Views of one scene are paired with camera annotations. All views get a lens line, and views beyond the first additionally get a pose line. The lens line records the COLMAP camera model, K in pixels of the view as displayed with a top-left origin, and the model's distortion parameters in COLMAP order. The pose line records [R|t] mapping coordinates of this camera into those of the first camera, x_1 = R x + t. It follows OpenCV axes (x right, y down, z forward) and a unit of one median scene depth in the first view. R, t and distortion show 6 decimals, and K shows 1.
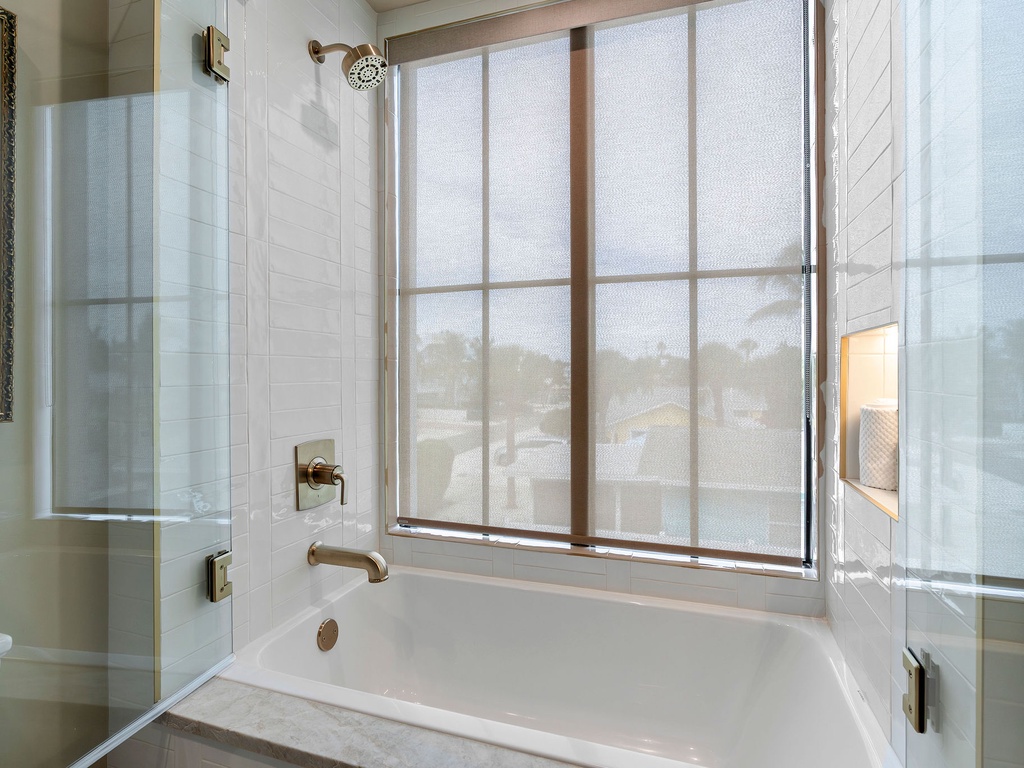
lens RADIAL K [[539.4, 0, 511.9], [0, 539.4, 380.2], [0, 0, 1]] dist [-0.012579, 0.005232]
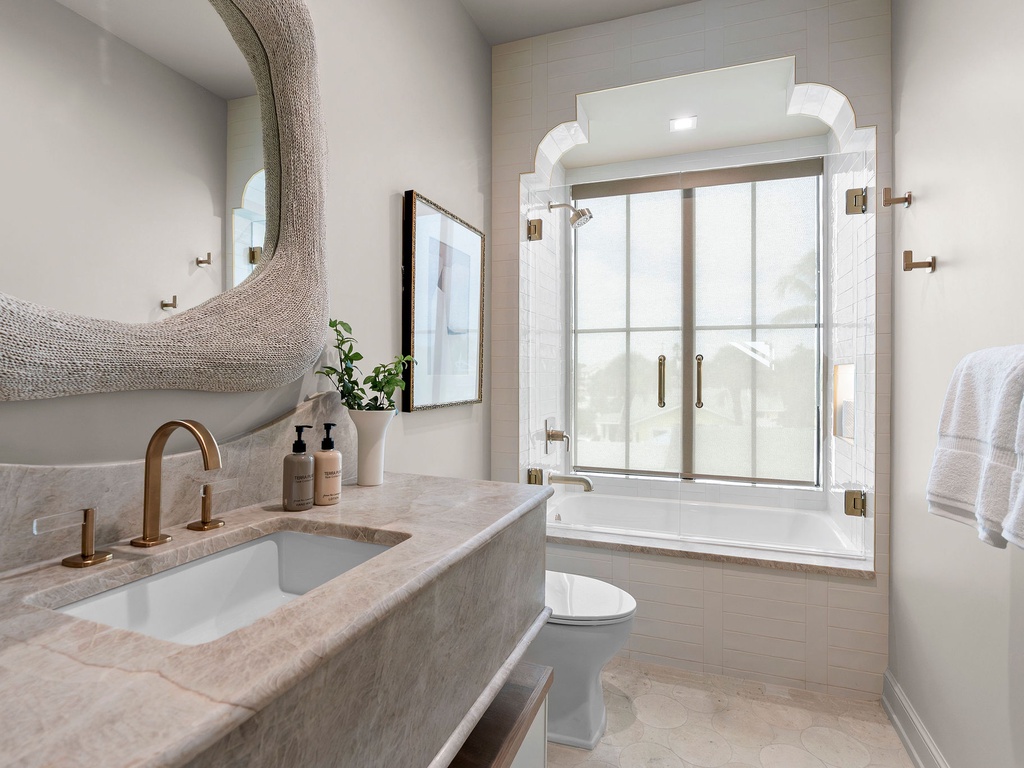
lens RADIAL K [[539.4, 0, 511.9], [0, 539.4, 382.9], [0, 0, 1]] dist [-0.012579, 0.005232]
pose [[0.999739, 0.002580, -0.022705, -0.454756], [-0.002473, 0.999986, 0.004741, -0.016405], [0.022717, -0.004683, 0.999731, -0.861161]]
